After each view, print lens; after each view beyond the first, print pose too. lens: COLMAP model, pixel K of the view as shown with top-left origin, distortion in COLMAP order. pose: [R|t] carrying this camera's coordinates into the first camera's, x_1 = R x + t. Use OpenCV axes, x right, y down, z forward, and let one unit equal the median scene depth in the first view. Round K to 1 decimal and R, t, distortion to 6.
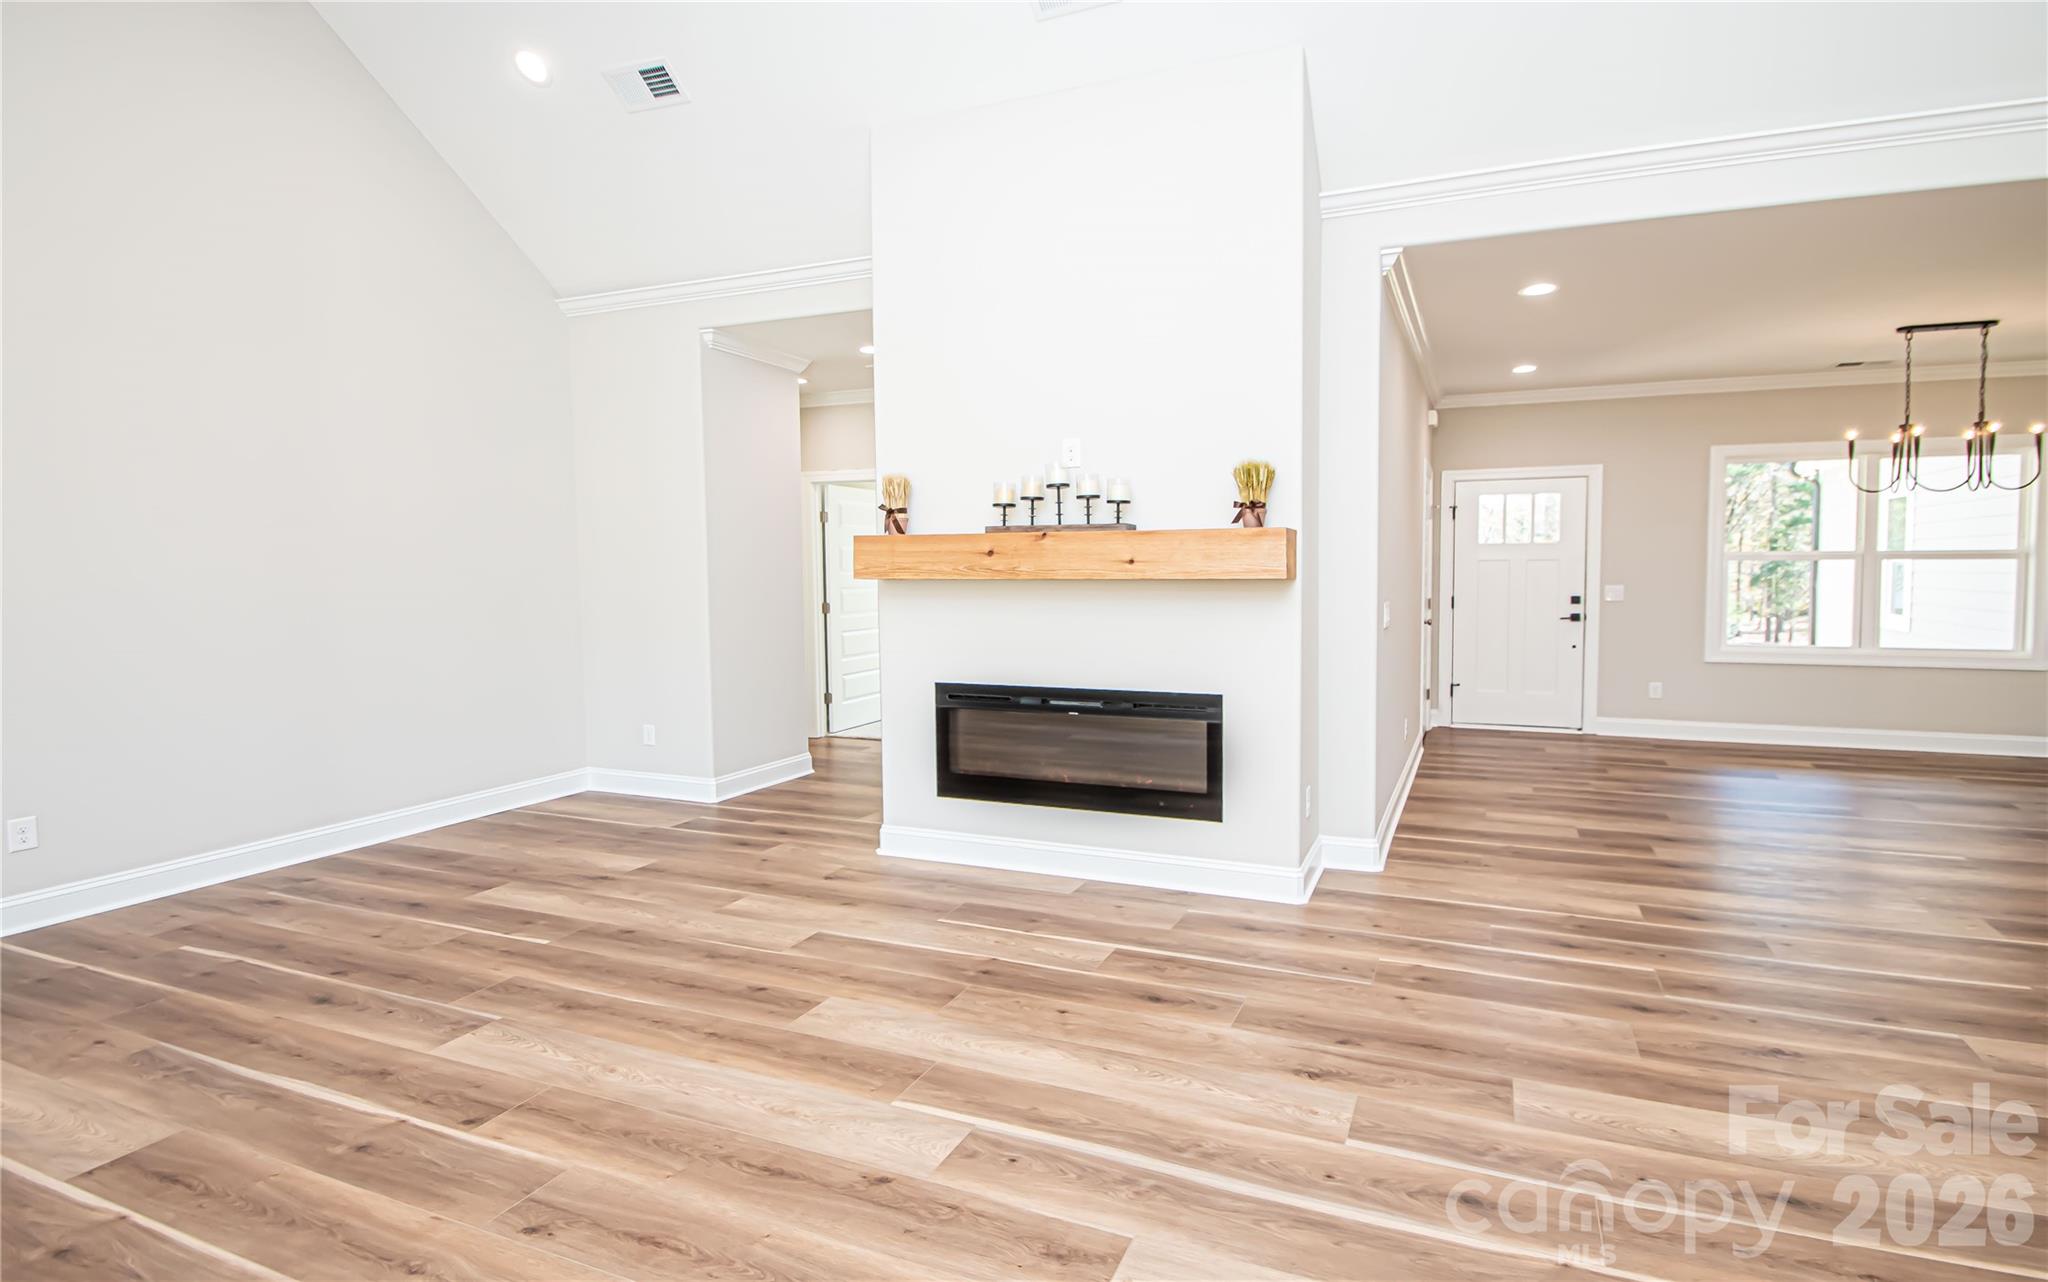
lens RADIAL K [[891.2, 0, 1024.0], [0, 891.2, 641.0], [0, 0, 1]] dist [0.017136, -0.013831]
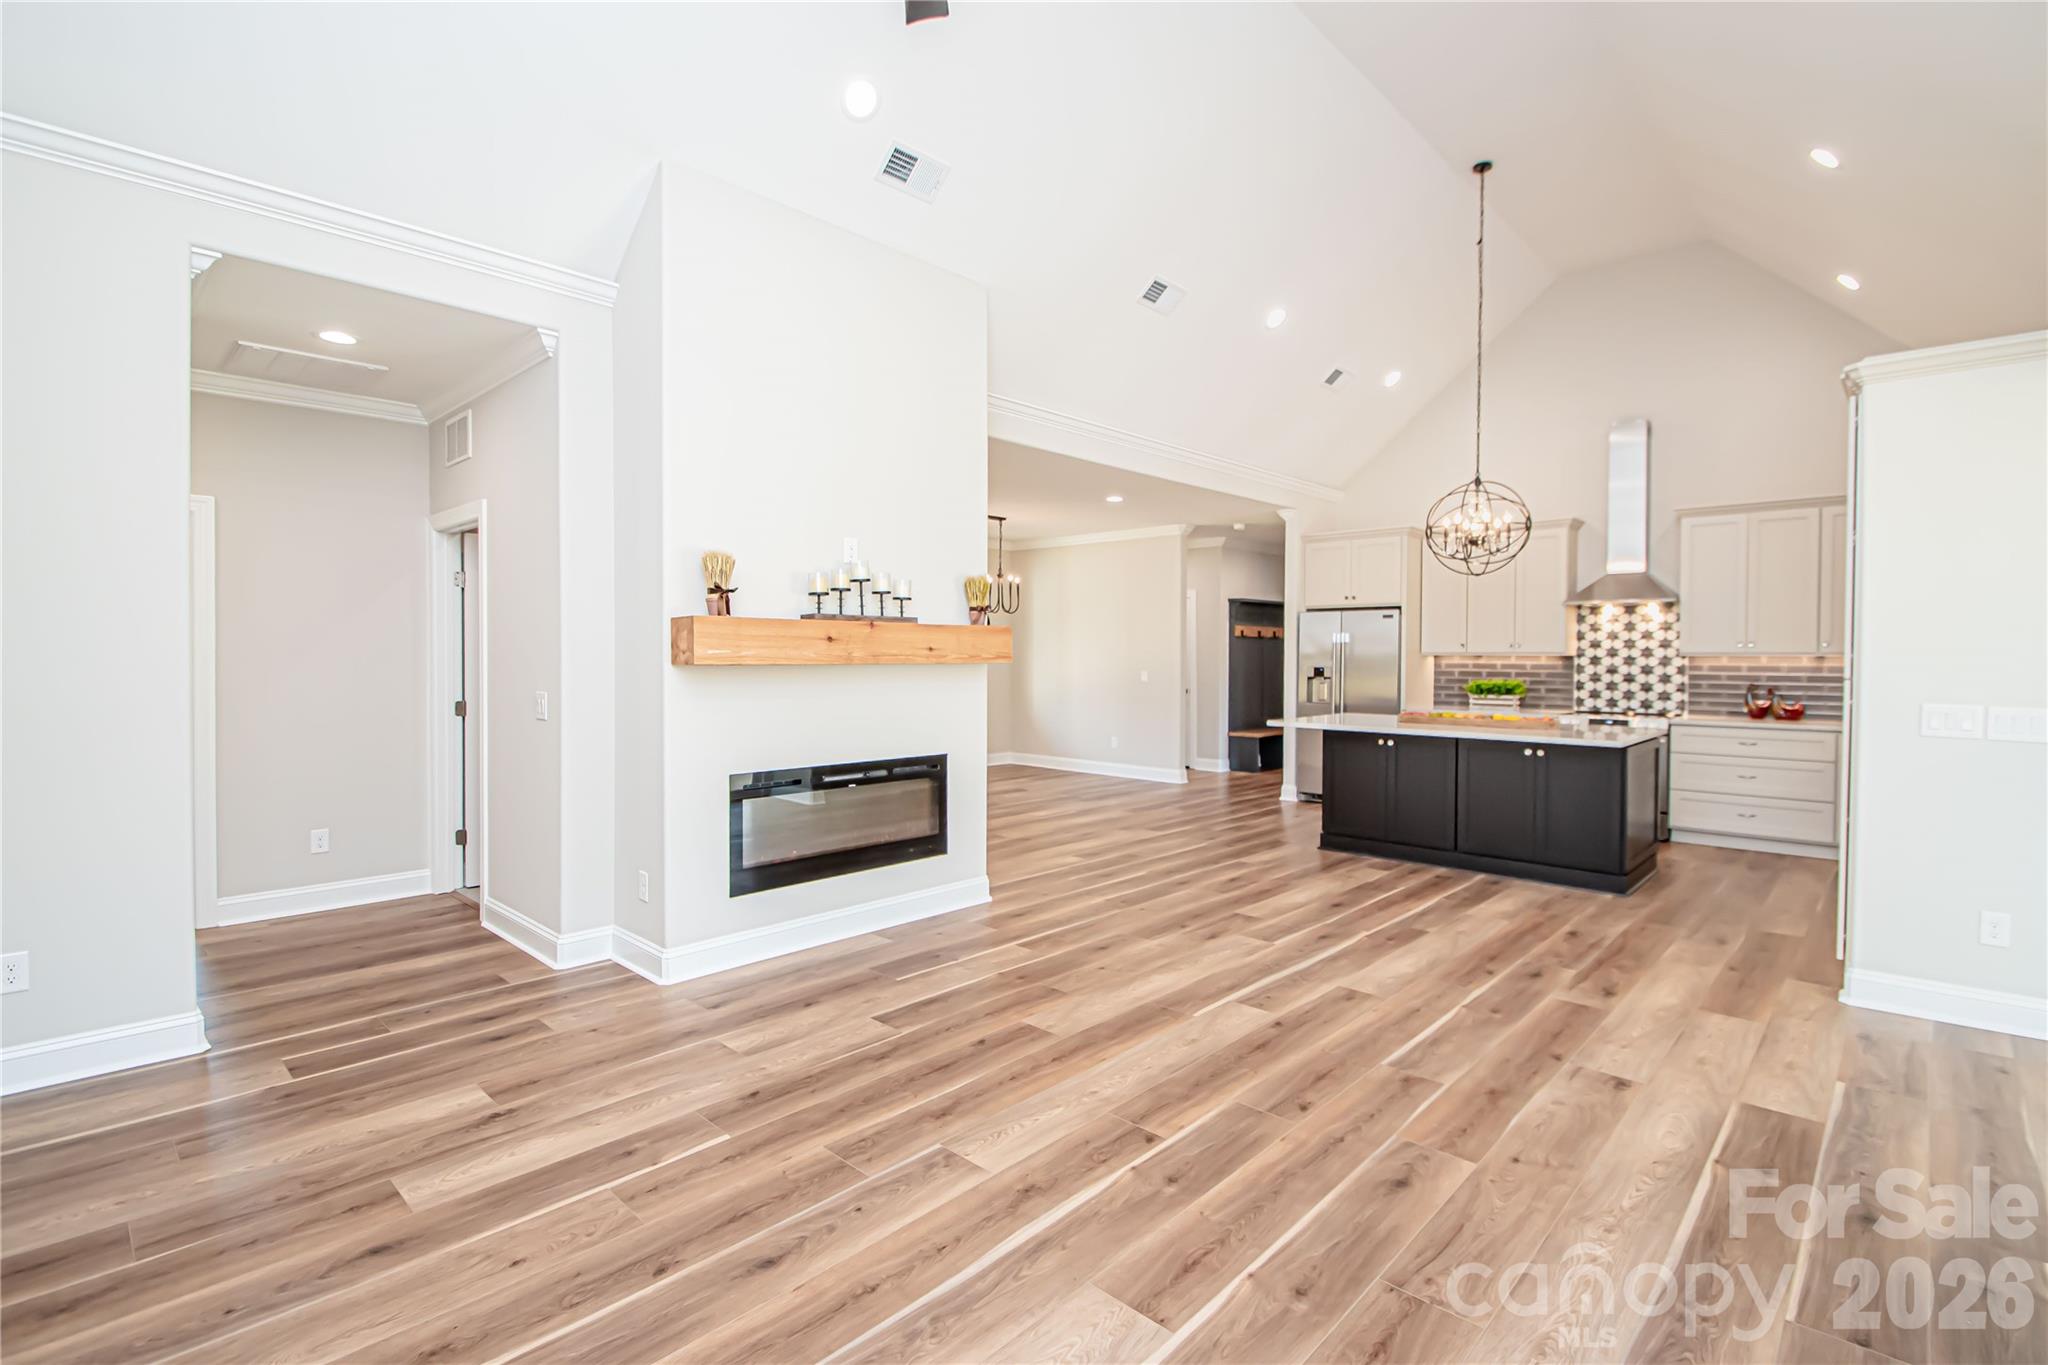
lens RADIAL K [[945.7, 0, 1024.0], [0, 945.7, 682.5], [0, 0, 1]] dist [0.001869, -0.000615]
pose [[0.399517, -0.022405, 0.916452, -1.085200], [0.070584, 0.997485, -0.006384, -0.026950], [-0.914004, 0.067238, 0.400094, 0.386174]]
